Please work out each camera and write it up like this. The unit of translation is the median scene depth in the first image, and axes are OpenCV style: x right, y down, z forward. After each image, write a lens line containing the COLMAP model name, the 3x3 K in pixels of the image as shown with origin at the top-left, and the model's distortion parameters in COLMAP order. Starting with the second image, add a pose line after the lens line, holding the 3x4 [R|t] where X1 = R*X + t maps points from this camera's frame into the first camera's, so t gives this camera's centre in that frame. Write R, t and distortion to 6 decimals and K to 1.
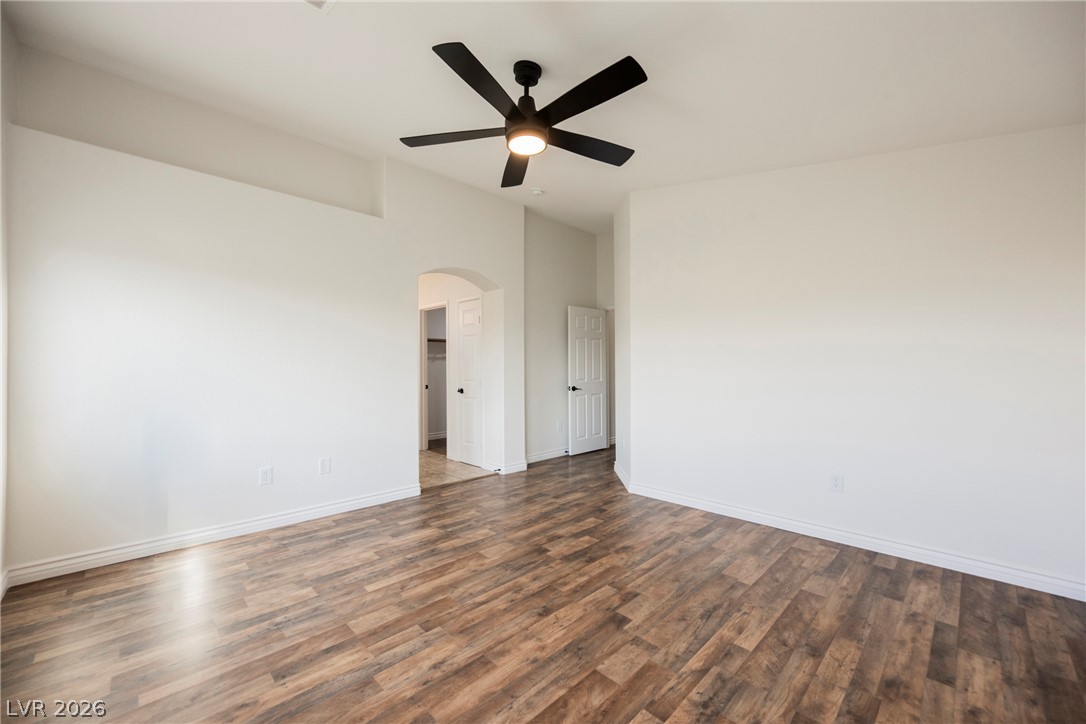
lens RADIAL K [[425.9, 0, 542.8], [0, 425.9, 364.5], [0, 0, 1]] dist [-0.001270, 0.000548]
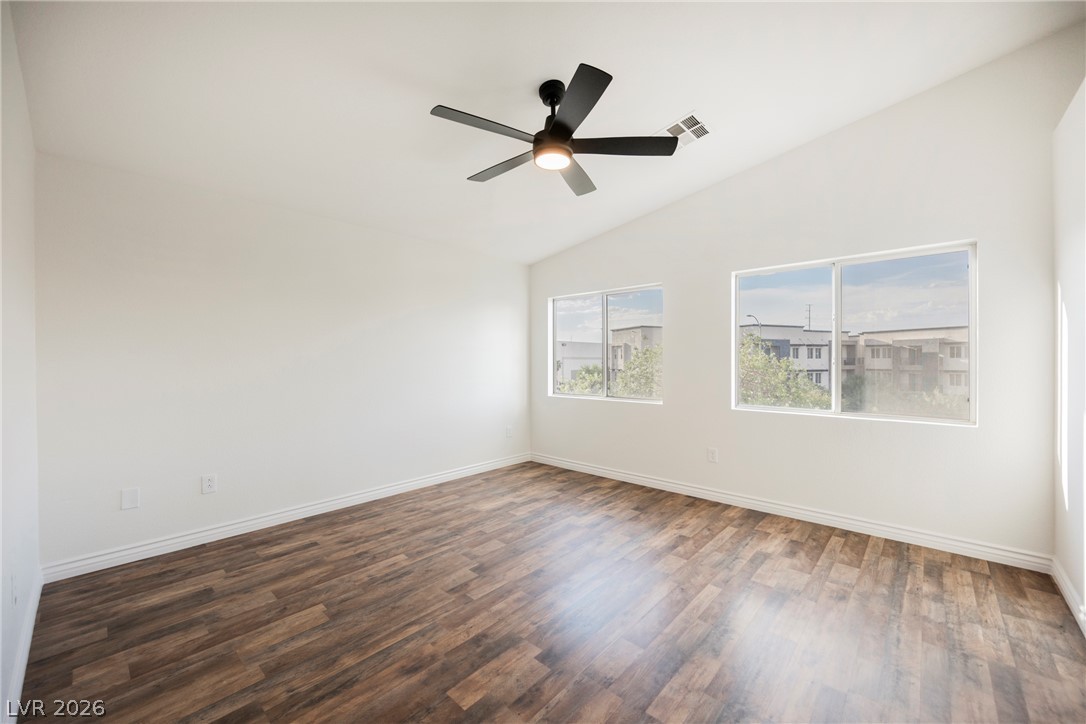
lens RADIAL K [[425.9, 0, 542.8], [0, 425.9, 360.6], [0, 0, 1]] dist [-0.001270, 0.000548]
pose [[-0.998655, 0.008956, -0.051059, 0.049162], [0.009030, 0.999959, -0.001205, -0.014530], [0.051046, -0.001664, -0.998695, 2.249865]]
